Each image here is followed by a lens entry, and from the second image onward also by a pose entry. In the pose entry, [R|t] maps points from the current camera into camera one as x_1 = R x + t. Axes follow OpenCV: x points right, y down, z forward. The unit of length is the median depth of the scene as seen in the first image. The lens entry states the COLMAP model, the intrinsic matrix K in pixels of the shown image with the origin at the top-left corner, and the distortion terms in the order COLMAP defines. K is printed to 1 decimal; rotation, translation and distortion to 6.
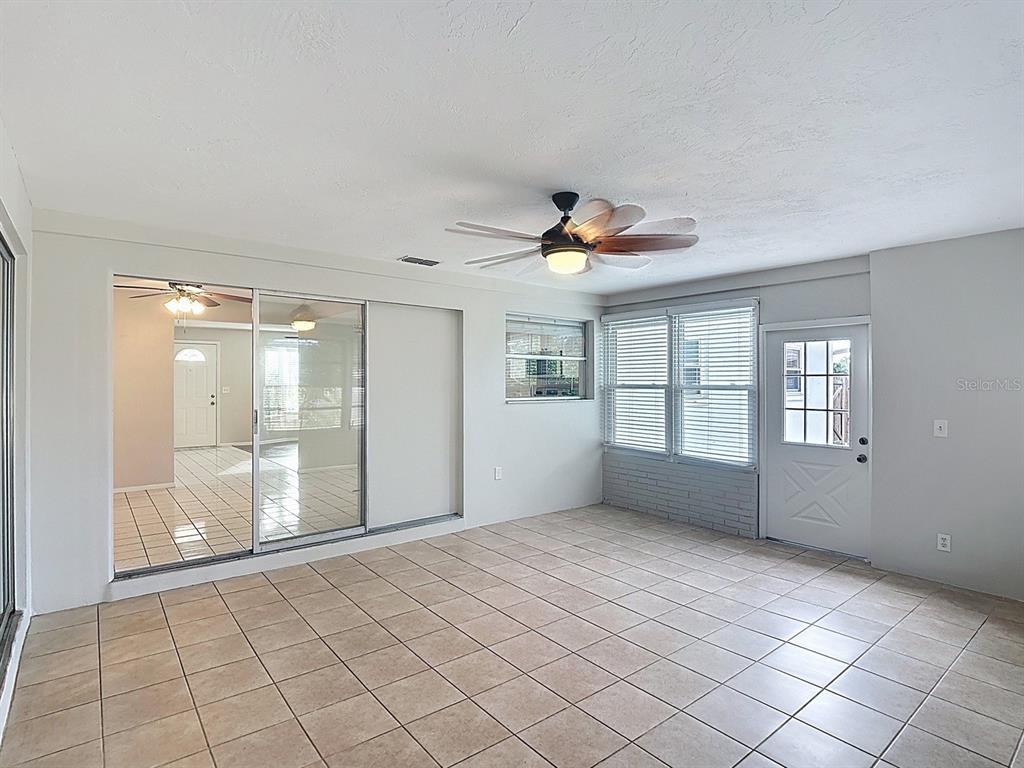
lens RADIAL K [[530.8, 0, 516.9], [0, 530.8, 380.9], [0, 0, 1]] dist [0.003516, -0.017806]
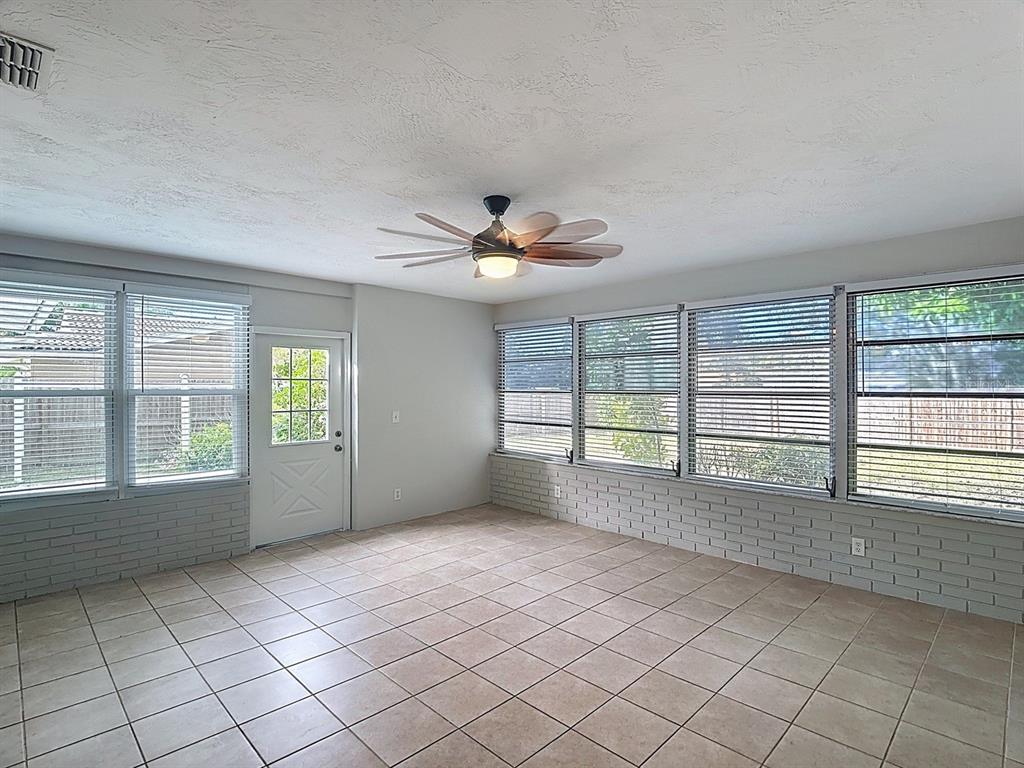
lens RADIAL K [[530.8, 0, 516.9], [0, 530.8, 380.9], [0, 0, 1]] dist [0.003516, -0.017806]
pose [[-0.108573, 0.005023, 0.994076, -0.596127], [-0.002275, 0.999983, -0.005301, -0.003157], [-0.994086, -0.002837, -0.108560, 0.702177]]
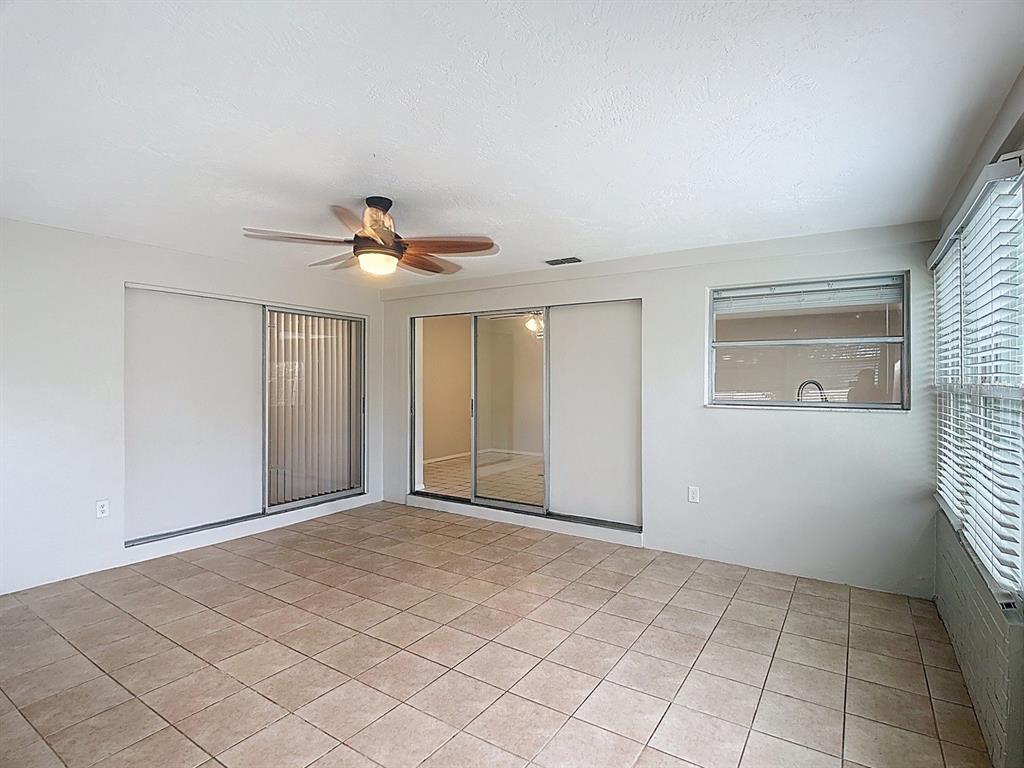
lens RADIAL K [[528.2, 0, 524.6], [0, 528.2, 378.5], [0, 0, 1]] dist [0.003532, -0.013082]
pose [[0.313021, -0.003535, -0.949739, 0.771214], [0.000574, 0.999994, -0.003533, 0.004012], [0.949746, 0.000560, 0.313021, 0.620562]]
